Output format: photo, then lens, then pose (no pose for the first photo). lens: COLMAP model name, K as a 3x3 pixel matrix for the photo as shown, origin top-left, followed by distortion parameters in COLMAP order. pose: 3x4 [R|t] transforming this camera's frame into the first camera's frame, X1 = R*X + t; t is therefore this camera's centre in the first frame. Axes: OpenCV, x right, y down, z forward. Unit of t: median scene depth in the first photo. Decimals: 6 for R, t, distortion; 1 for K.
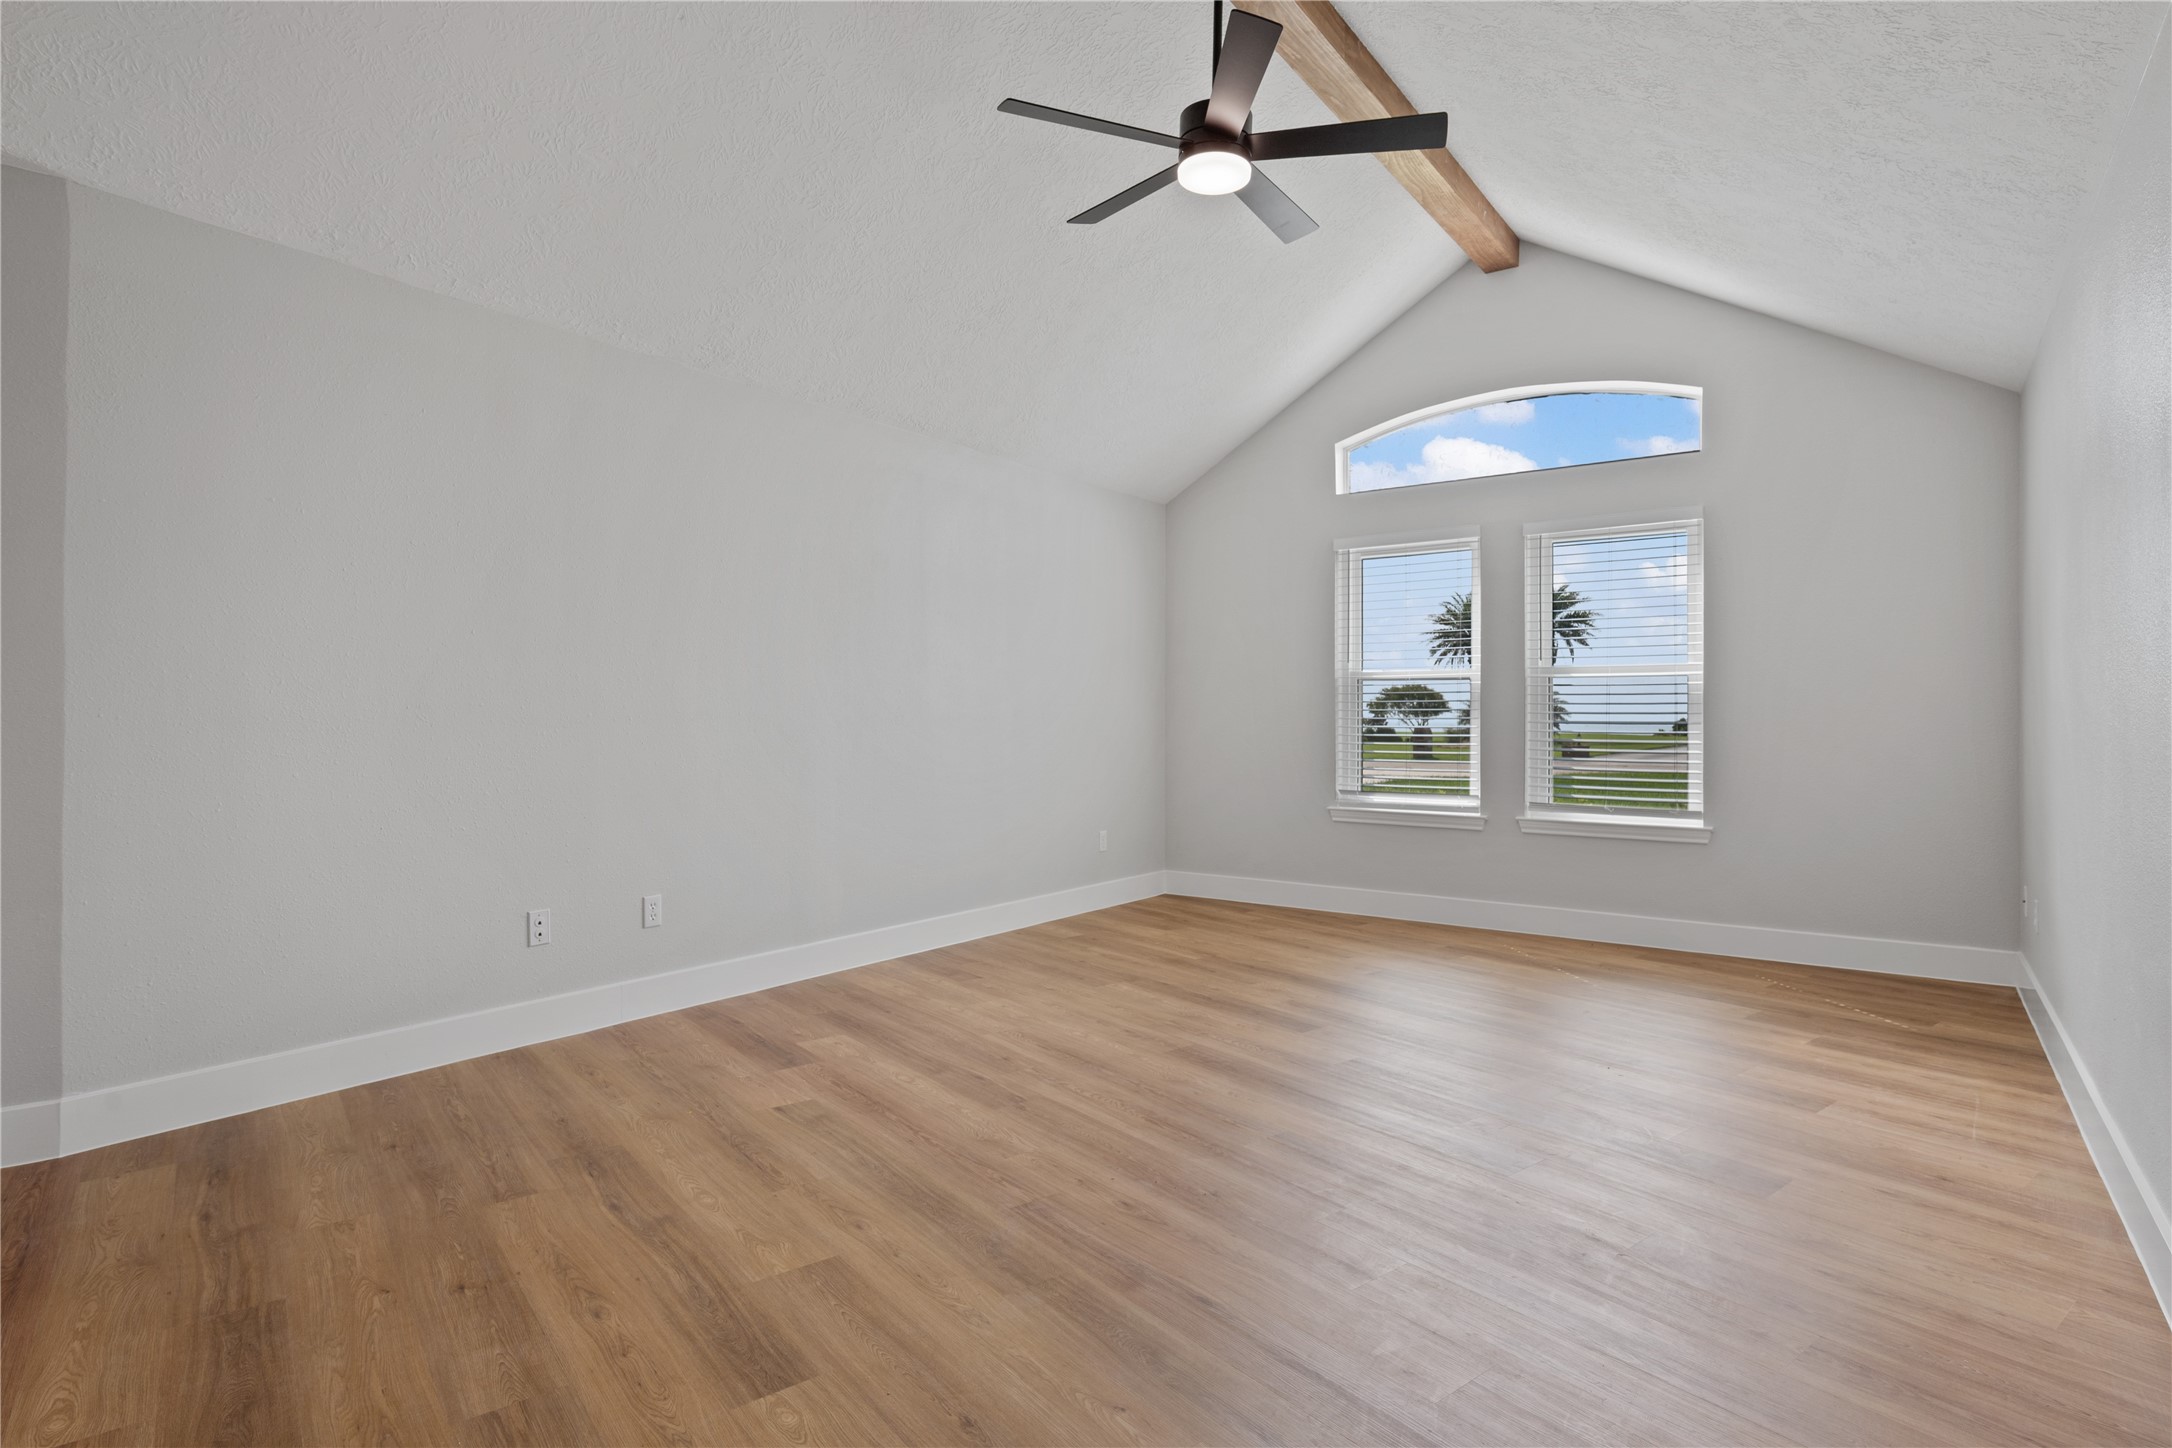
lens RADIAL K [[1130.3, 0, 1093.3], [0, 1130.3, 714.4], [0, 0, 1]] dist [-0.006948, 0.000058]
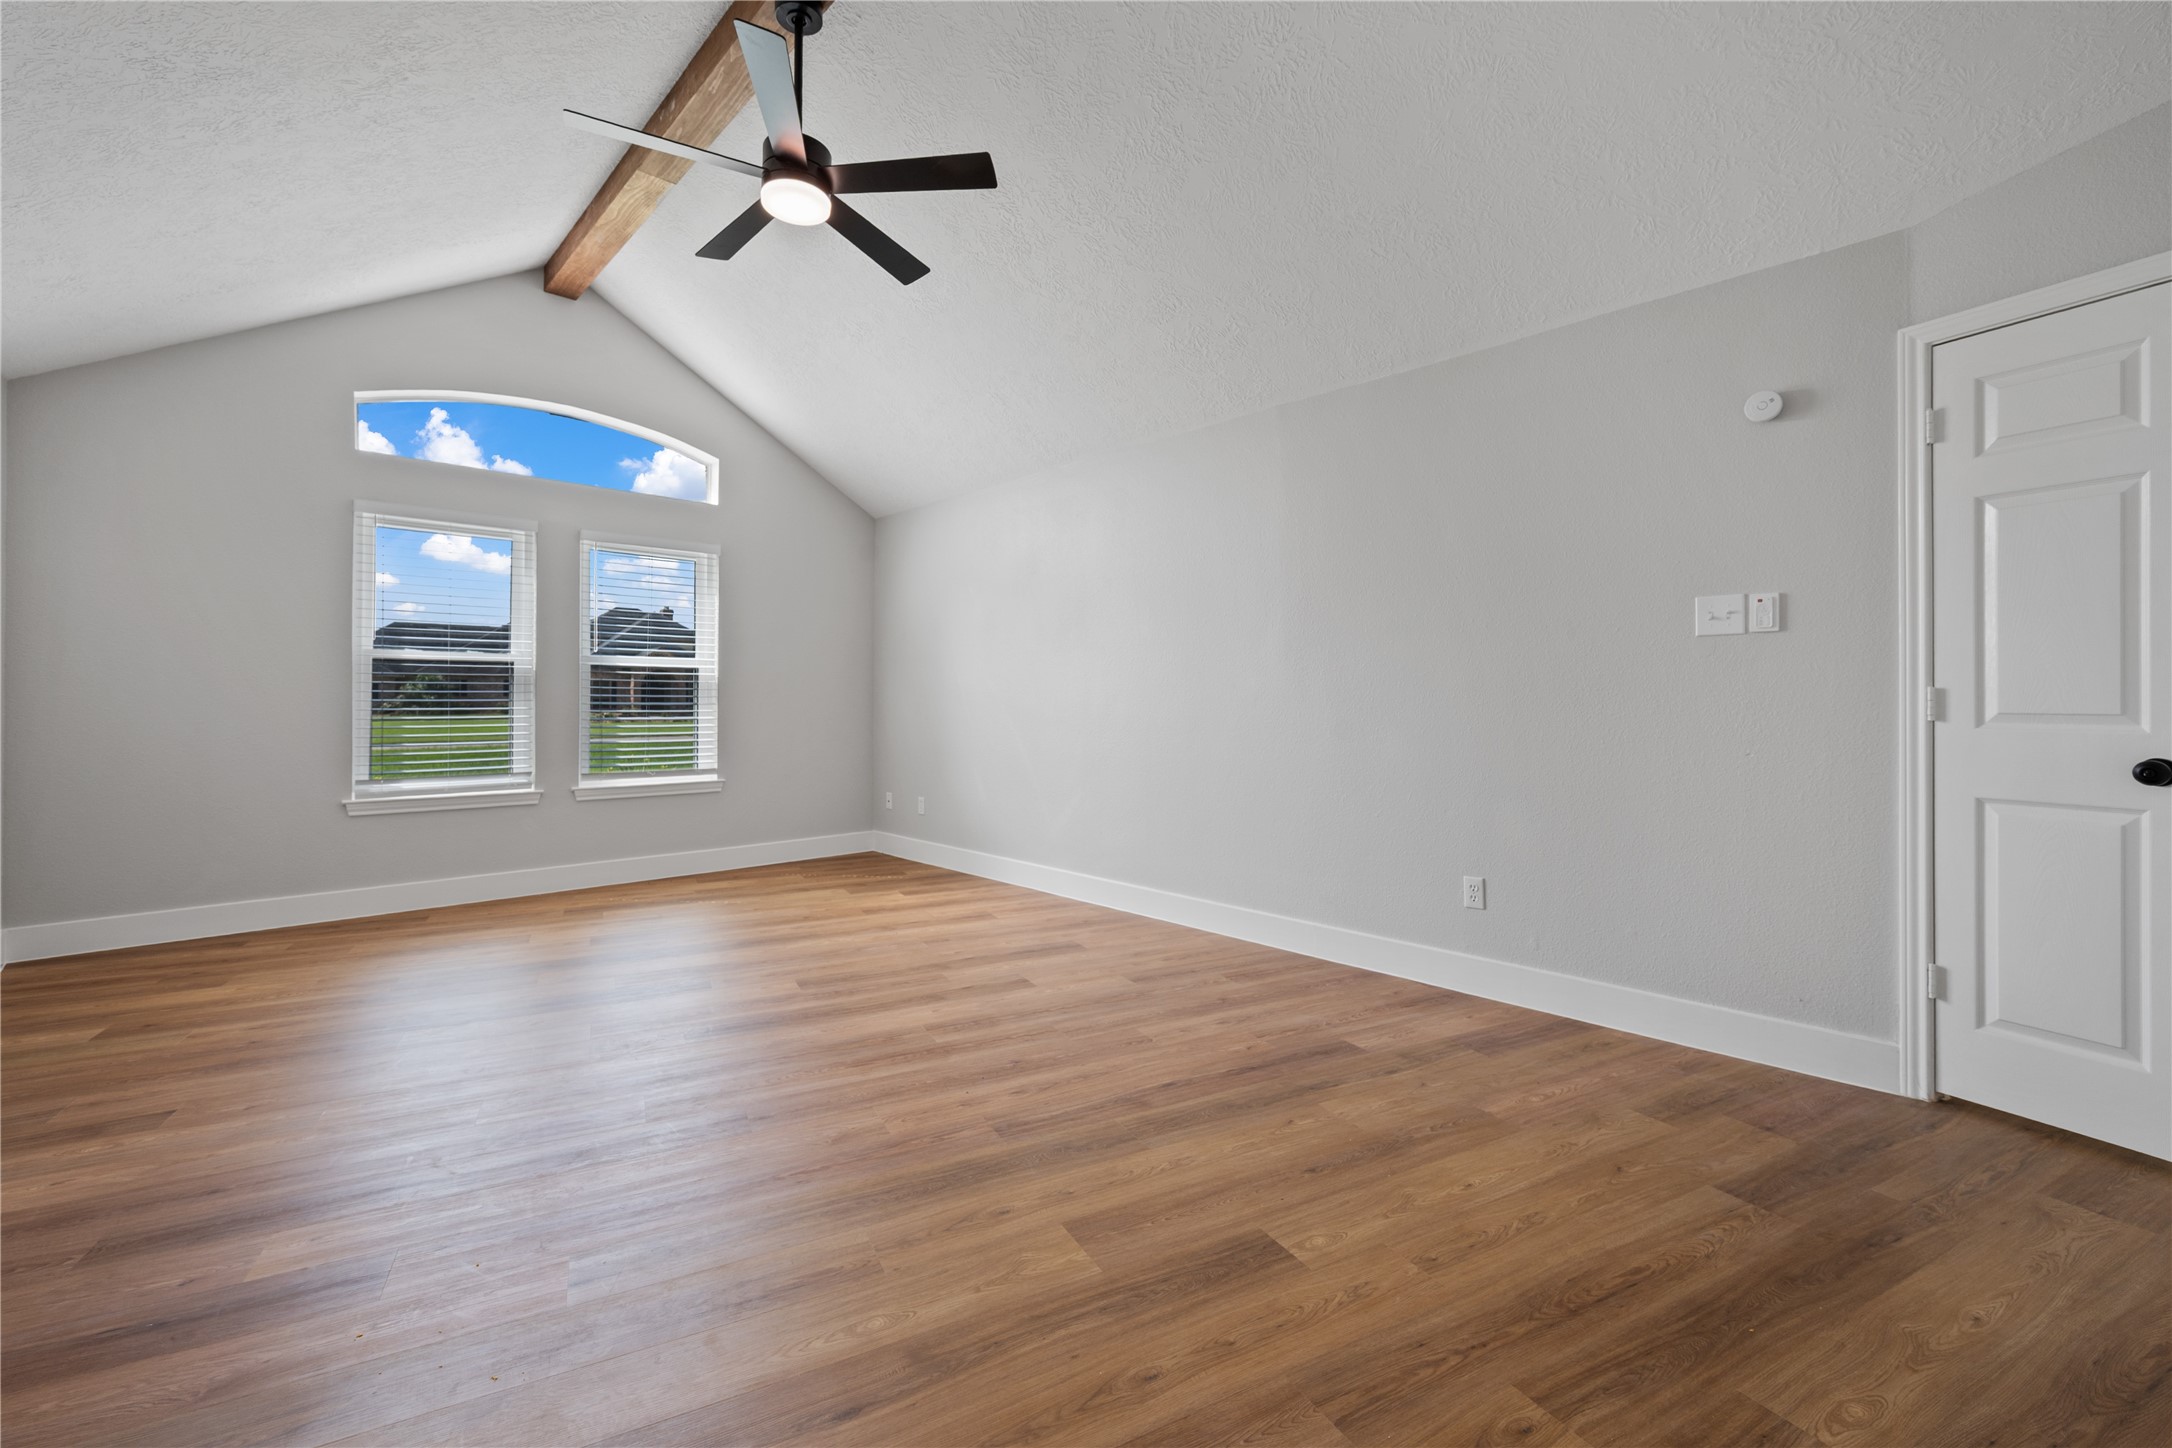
lens RADIAL K [[882.7, 0, 1091.9], [0, 882.7, 703.3], [0, 0, 1]] dist [0.003184, 0.000676]
pose [[0.176977, -0.005061, 0.984202, -0.891591], [-0.004200, 0.999974, 0.005897, -0.002917], [-0.984206, -0.005177, 0.176951, 0.727219]]
